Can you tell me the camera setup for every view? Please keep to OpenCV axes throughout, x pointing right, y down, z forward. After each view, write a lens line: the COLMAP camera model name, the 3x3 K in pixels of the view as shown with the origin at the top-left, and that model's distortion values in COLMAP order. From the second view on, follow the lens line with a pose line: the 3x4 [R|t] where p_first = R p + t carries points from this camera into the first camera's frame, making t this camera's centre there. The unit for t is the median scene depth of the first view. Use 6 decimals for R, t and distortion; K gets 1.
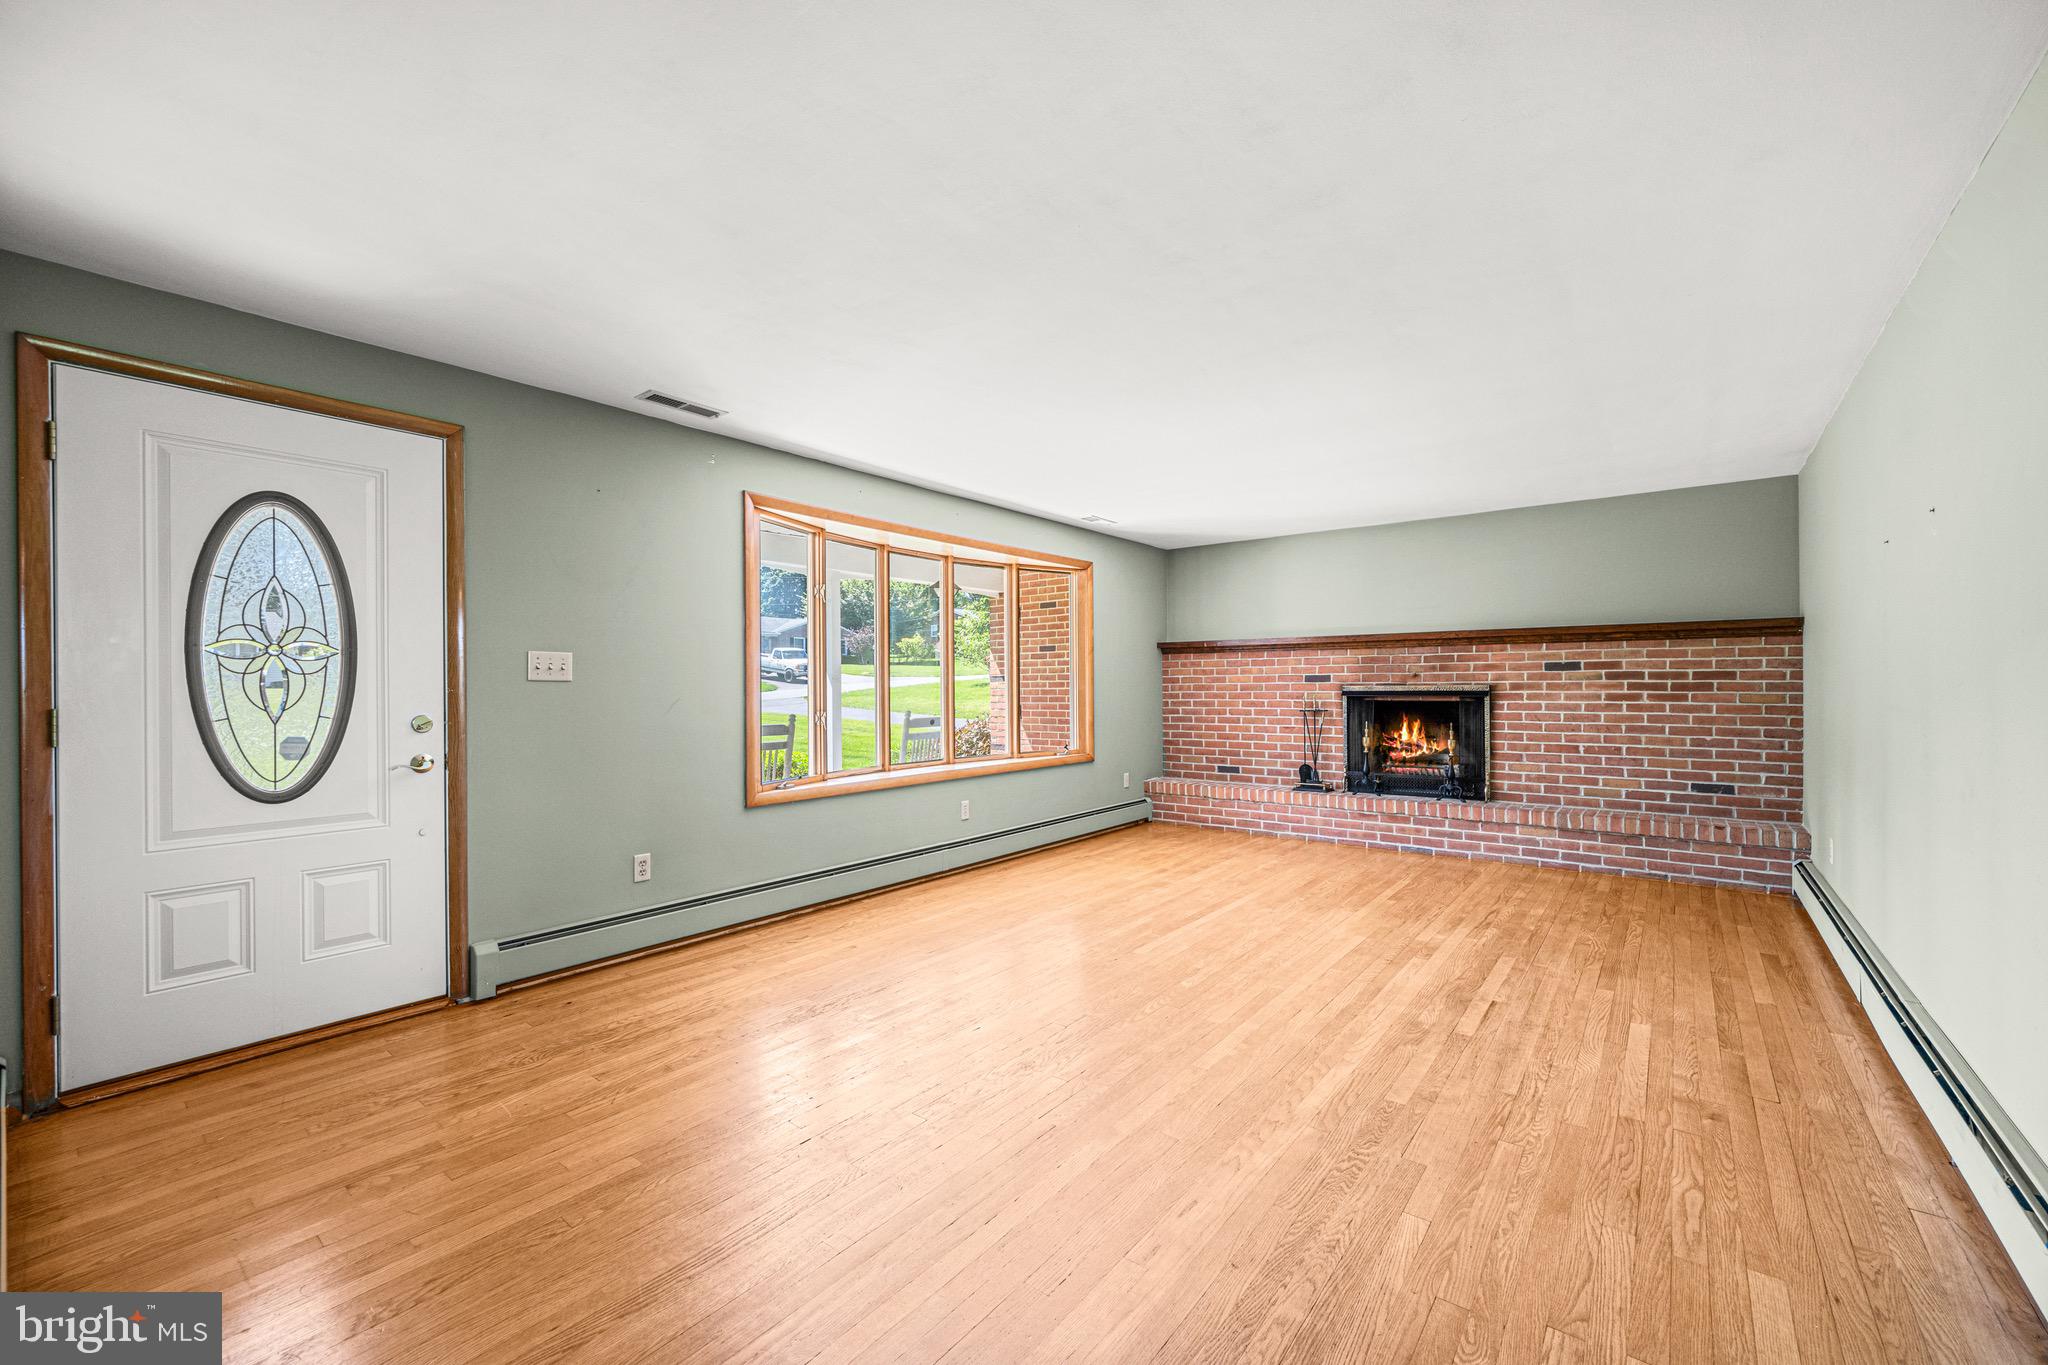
lens RADIAL K [[816.4, 0, 1022.9], [0, 816.4, 687.2], [0, 0, 1]] dist [0.000967, -0.000414]
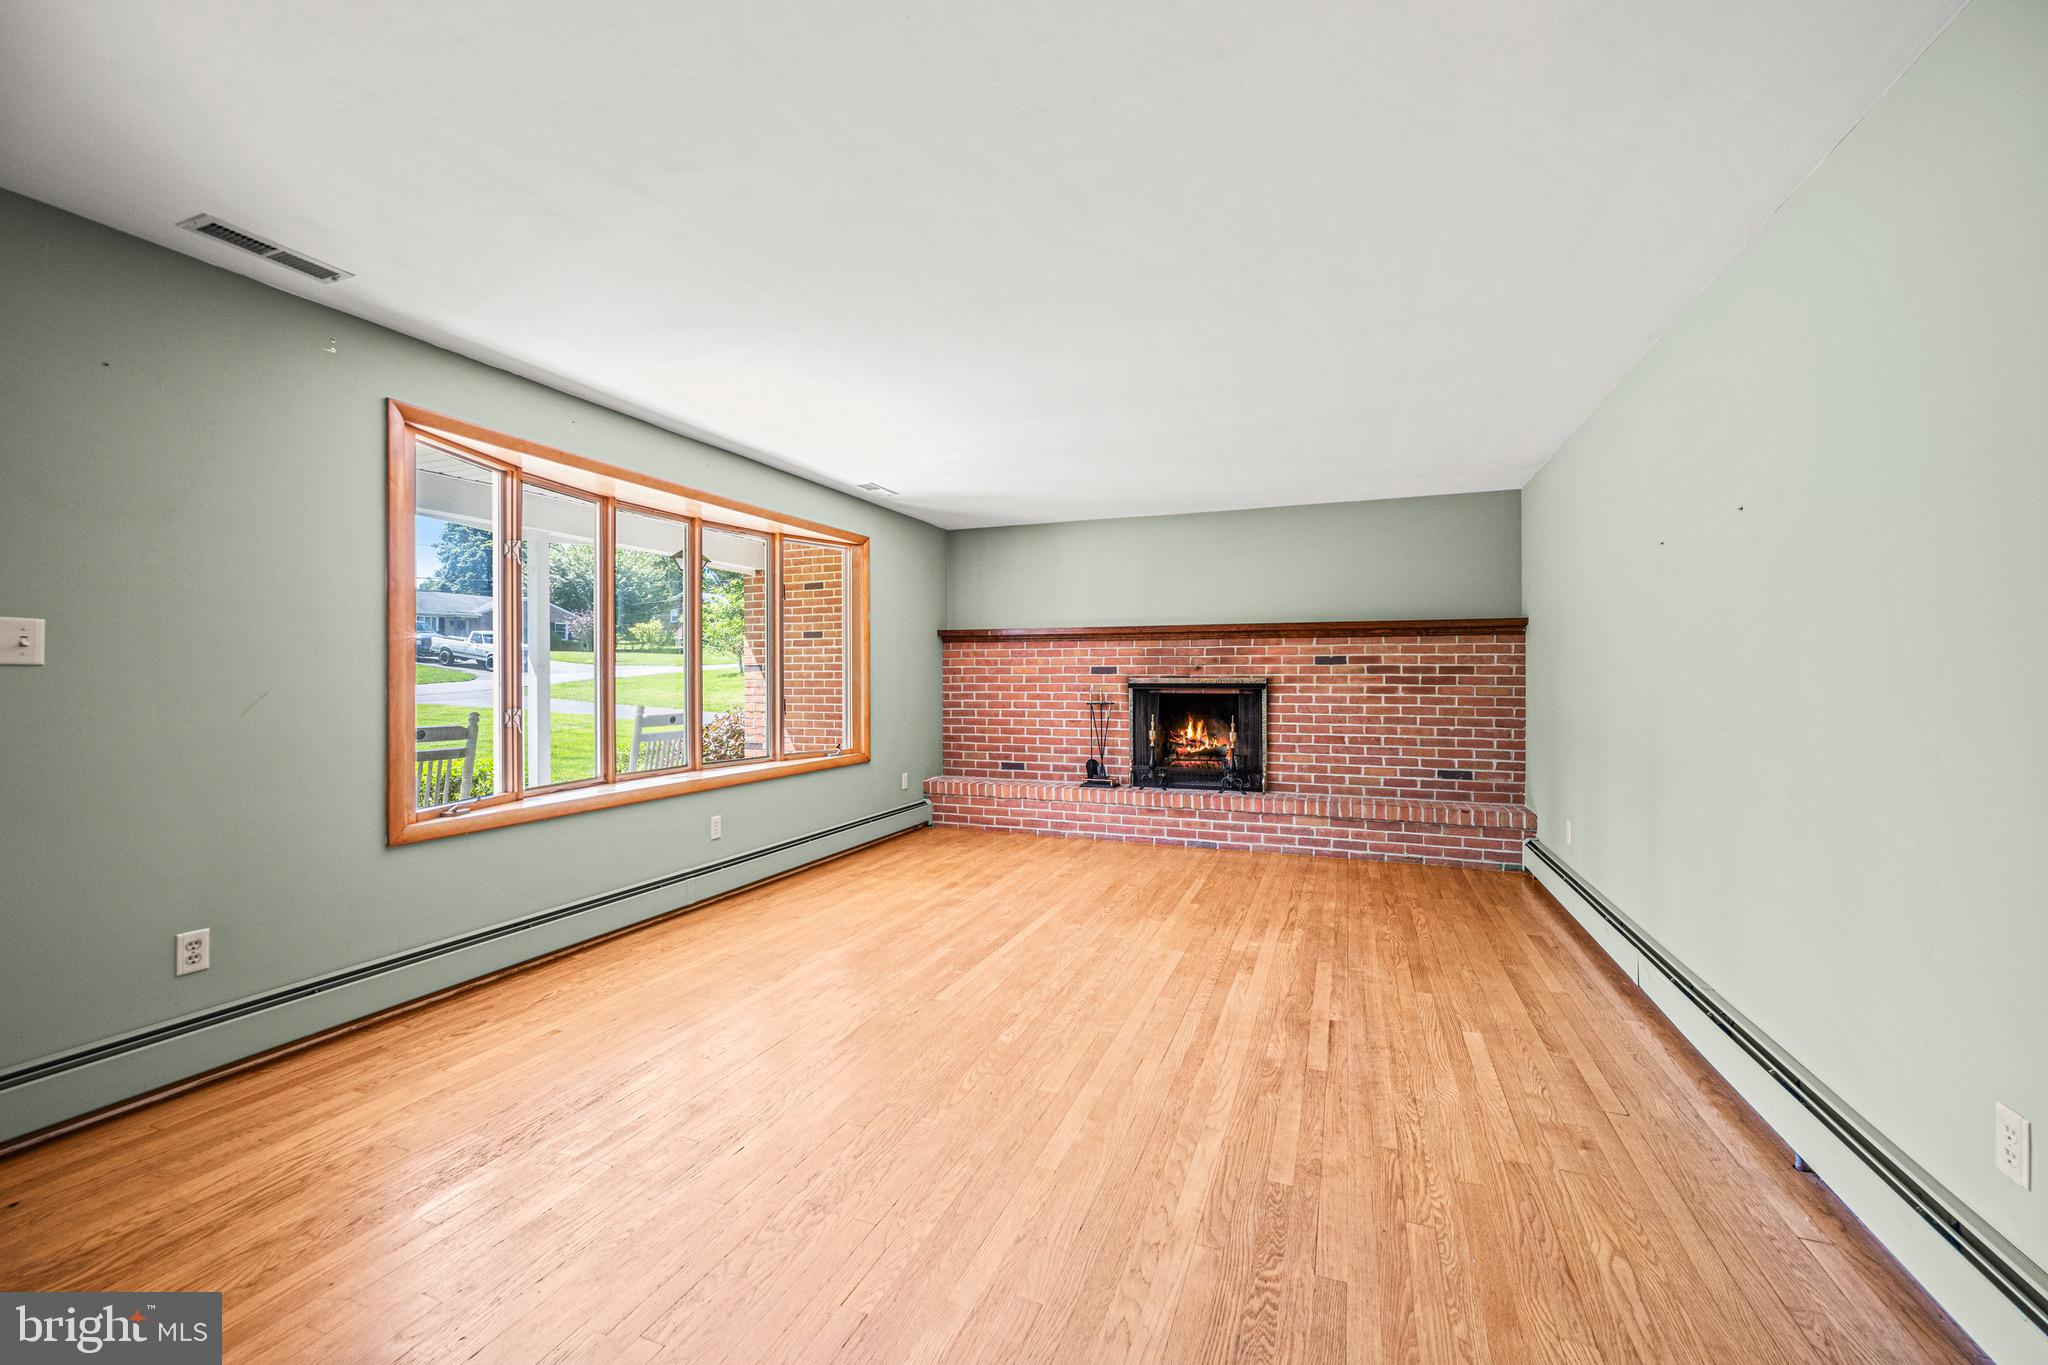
lens RADIAL K [[816.4, 0, 1022.5], [0, 816.4, 679.1], [0, 0, 1]] dist [0.000967, -0.000414]
pose [[0.956684, 0.004114, 0.291100, -0.017413], [-0.004386, 0.999990, 0.000281, -0.000059], [-0.291096, -0.001545, 0.956693, 0.141047]]
